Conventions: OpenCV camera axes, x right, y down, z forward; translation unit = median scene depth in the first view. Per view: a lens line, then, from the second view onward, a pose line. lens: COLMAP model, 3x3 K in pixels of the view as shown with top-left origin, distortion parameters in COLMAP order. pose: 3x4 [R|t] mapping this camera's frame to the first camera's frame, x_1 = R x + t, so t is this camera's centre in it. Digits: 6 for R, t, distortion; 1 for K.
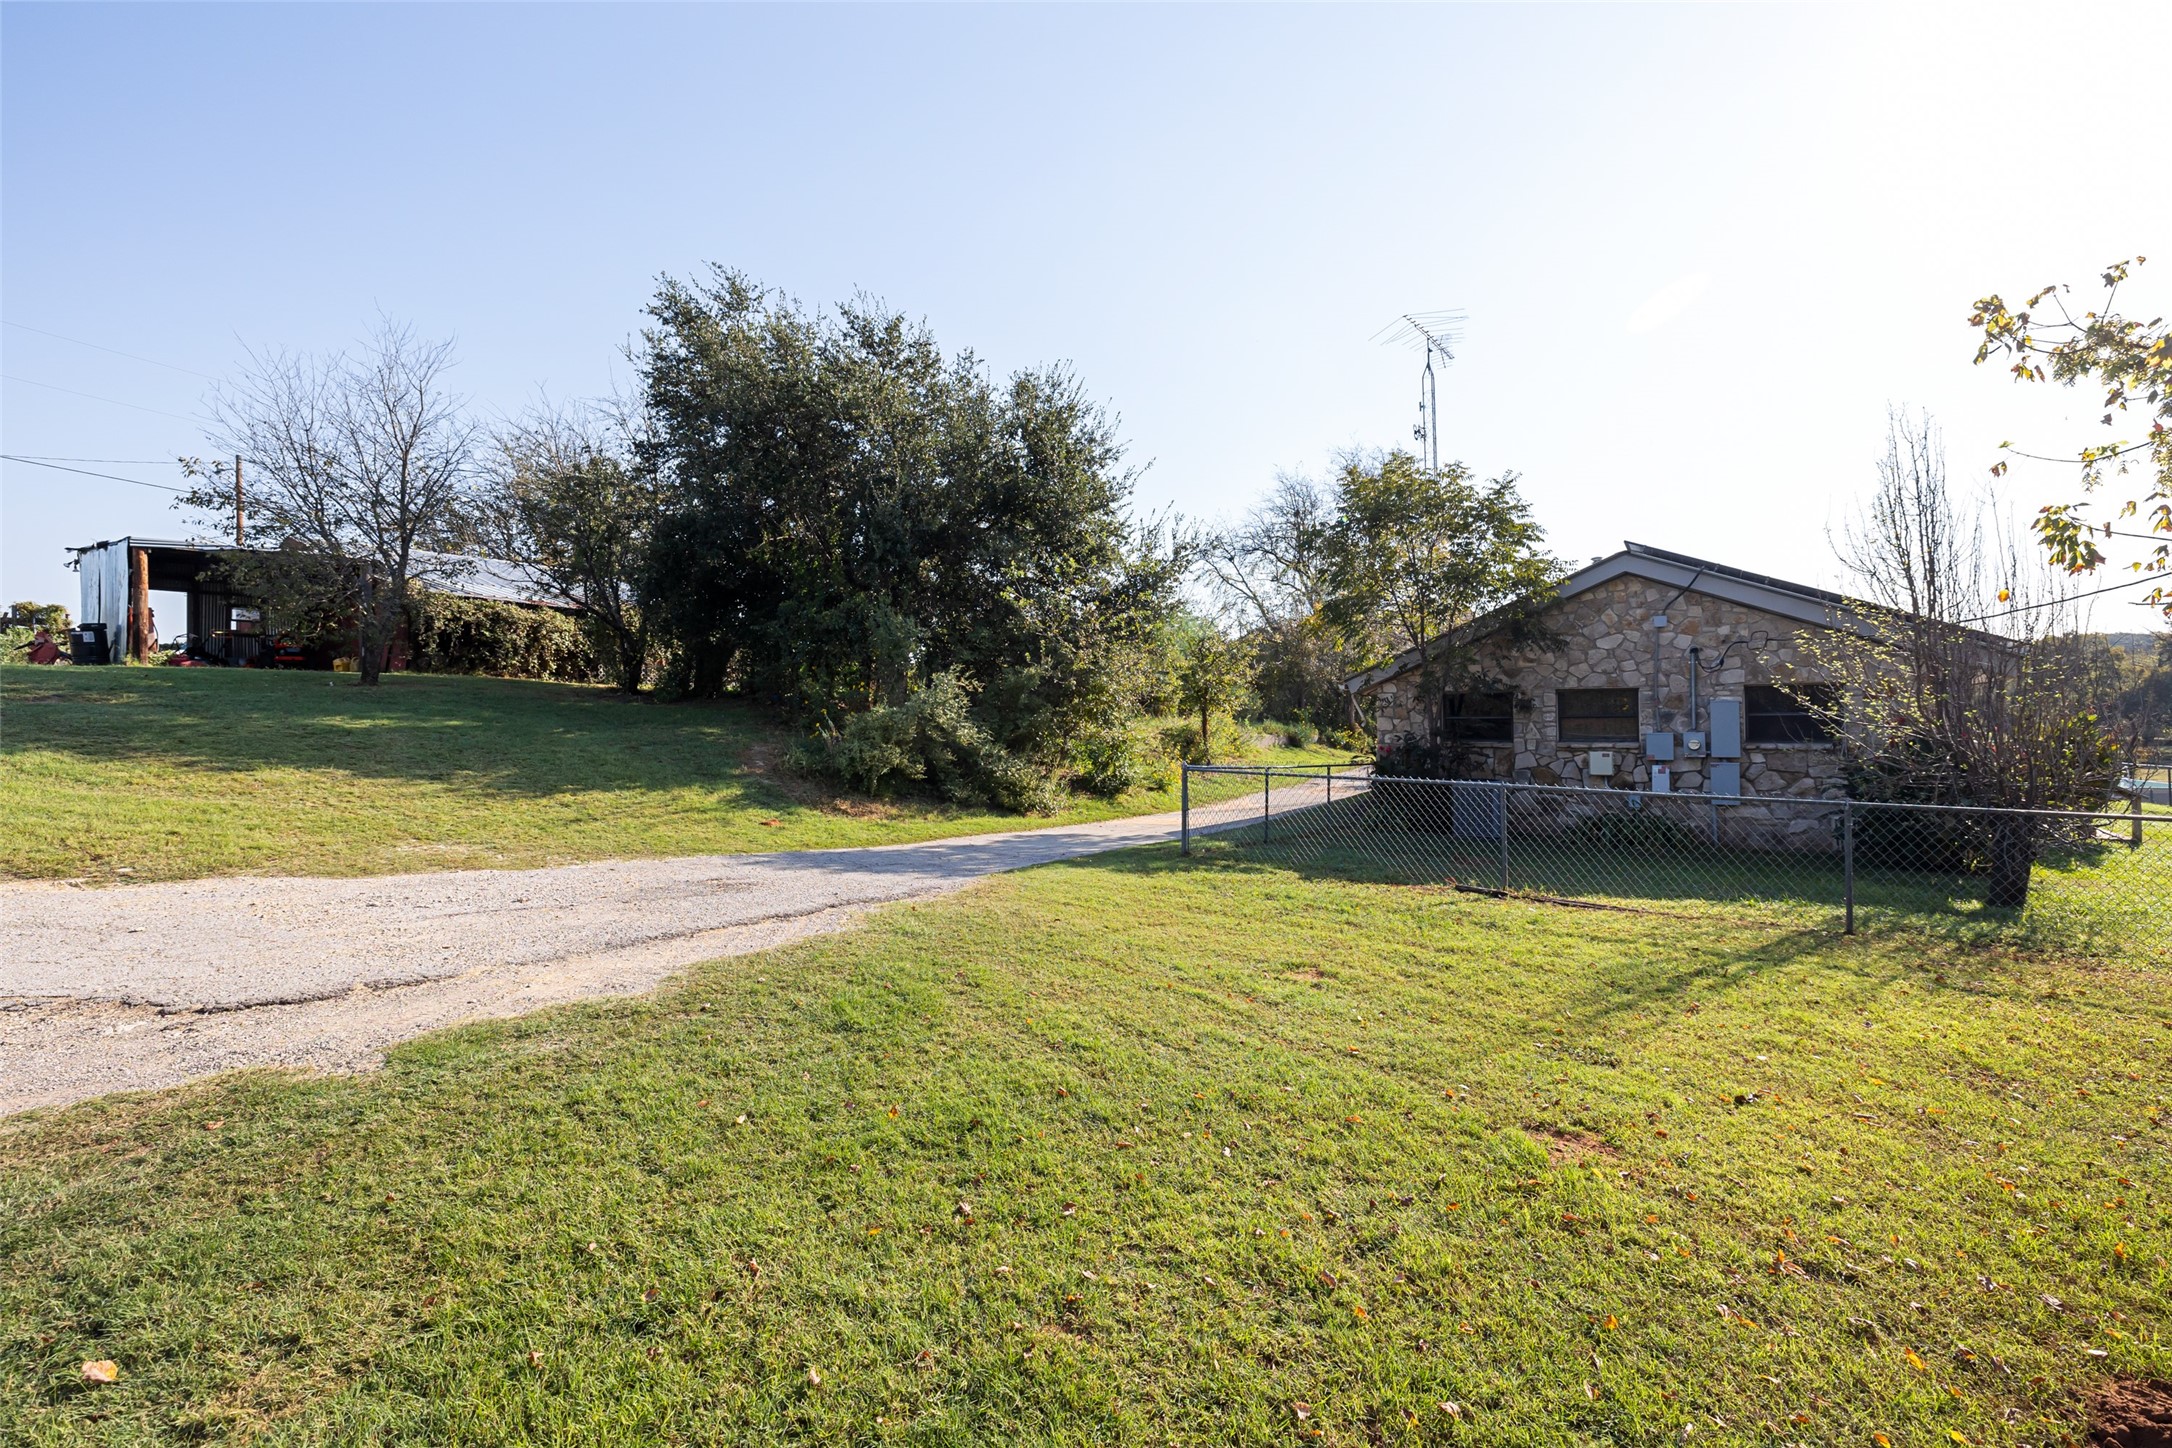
lens RADIAL K [[934.5, 0, 1086.5], [0, 934.5, 714.2], [0, 0, 1]] dist [-0.000147, -0.000027]
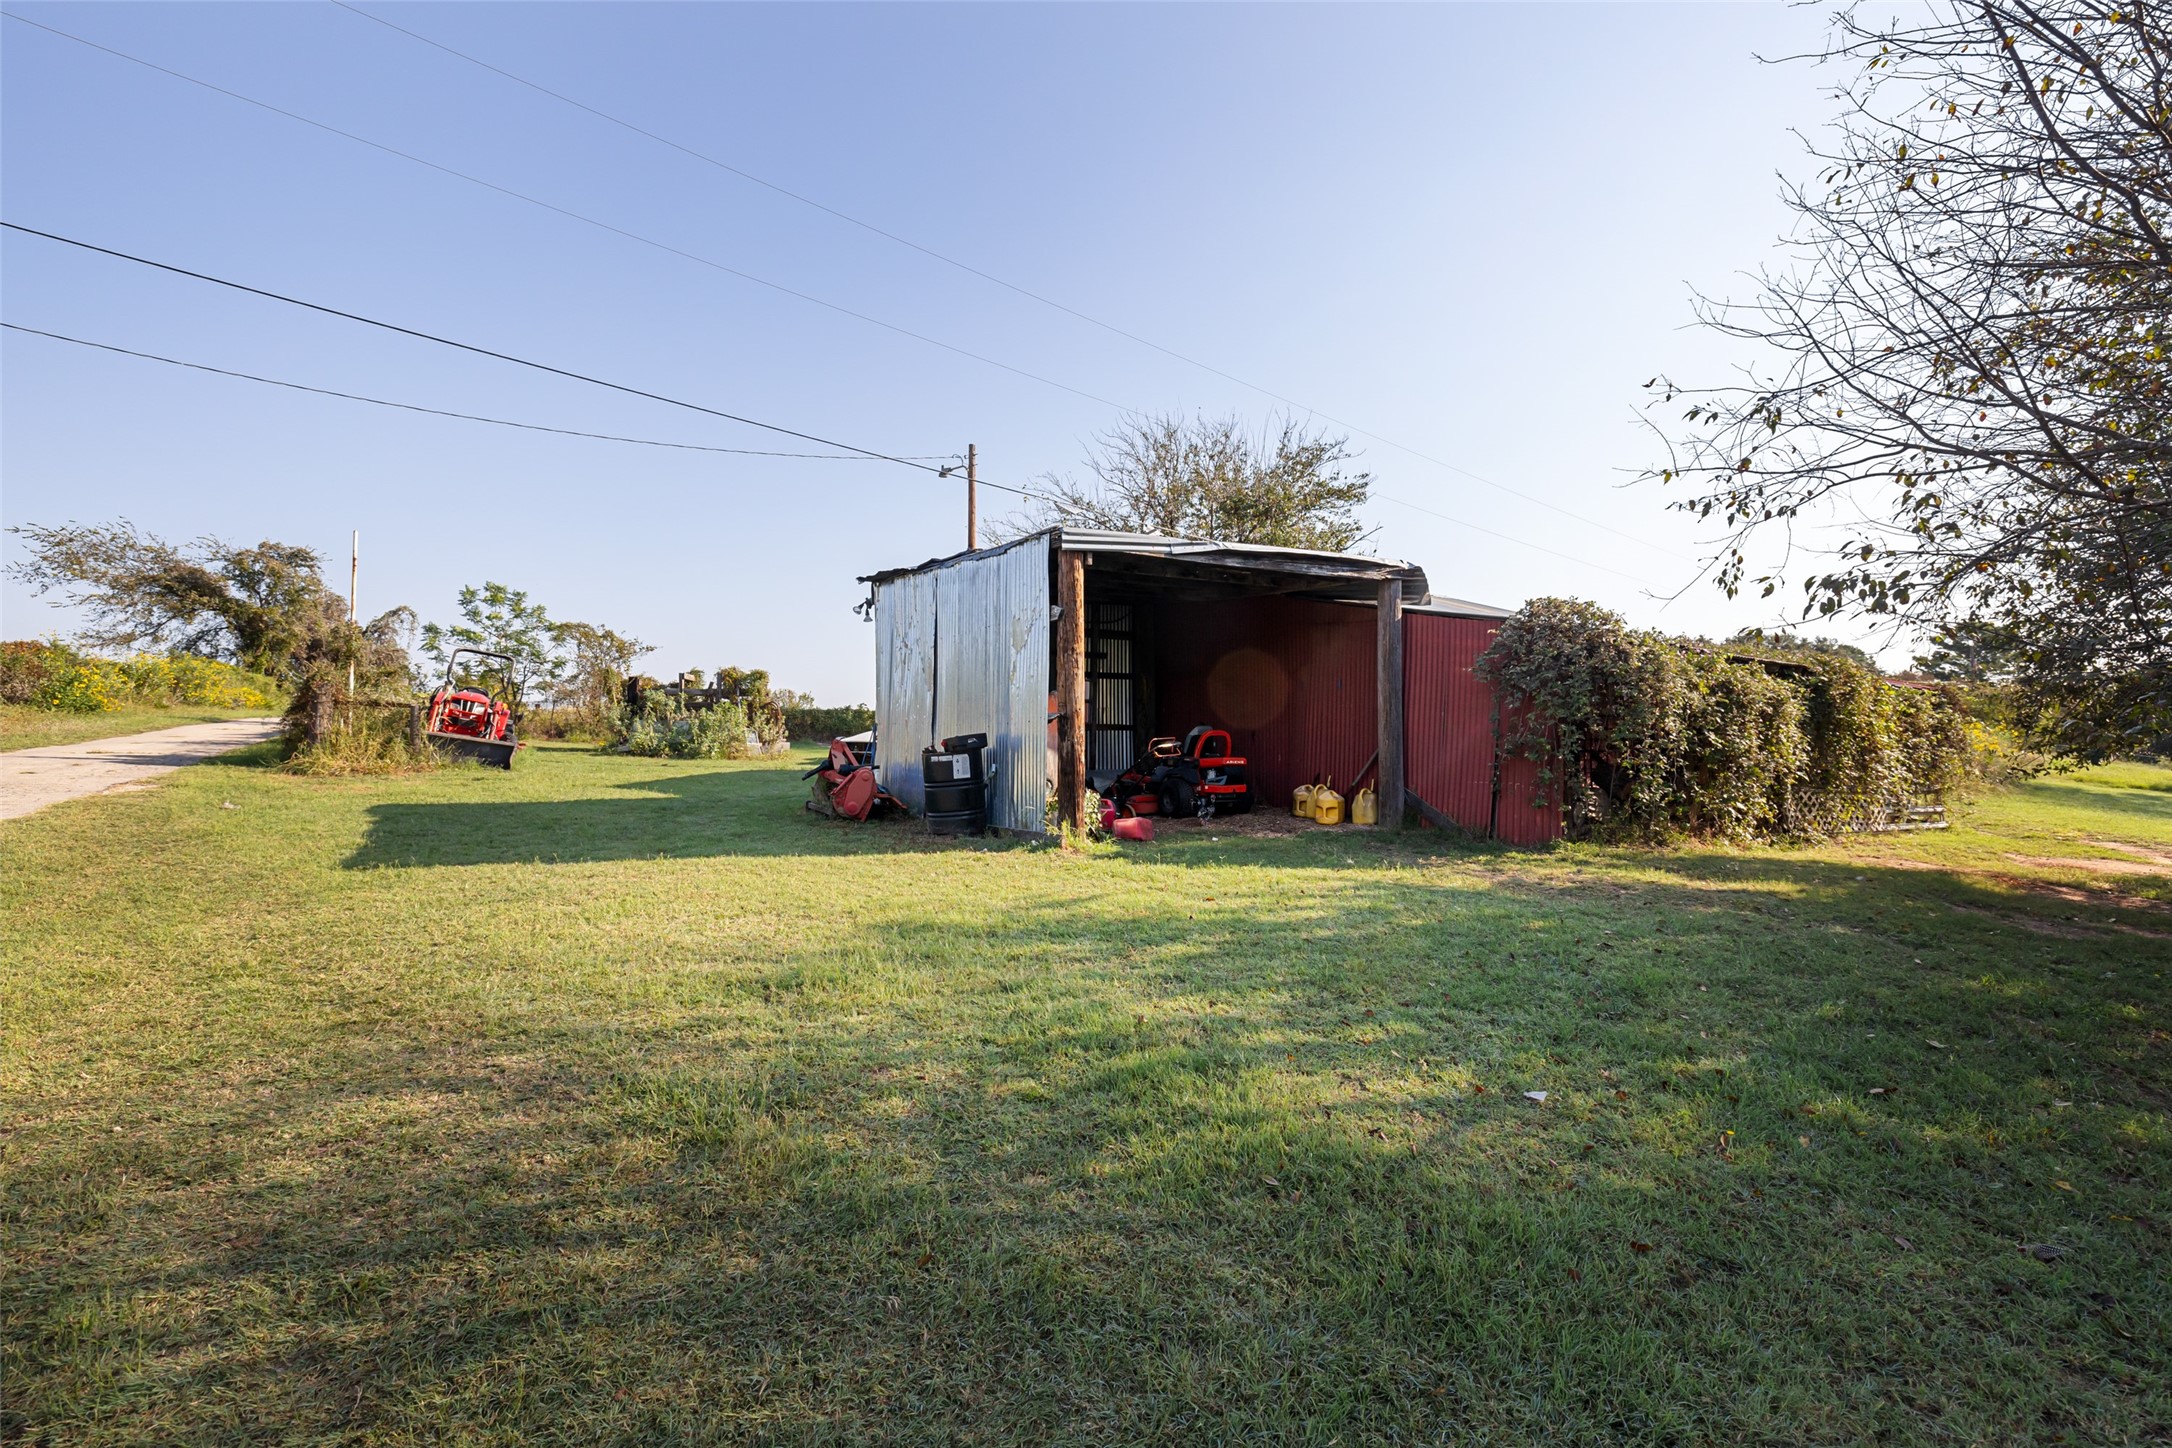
lens RADIAL K [[934.5, 0, 1086.6], [0, 934.5, 726.9], [0, 0, 1]] dist [-0.000147, -0.000027]
pose [[0.915710, 0.004047, -0.401819, -0.835390], [-0.010881, 0.999832, -0.014726, -0.094315], [0.401692, 0.017857, 0.915601, 0.623778]]
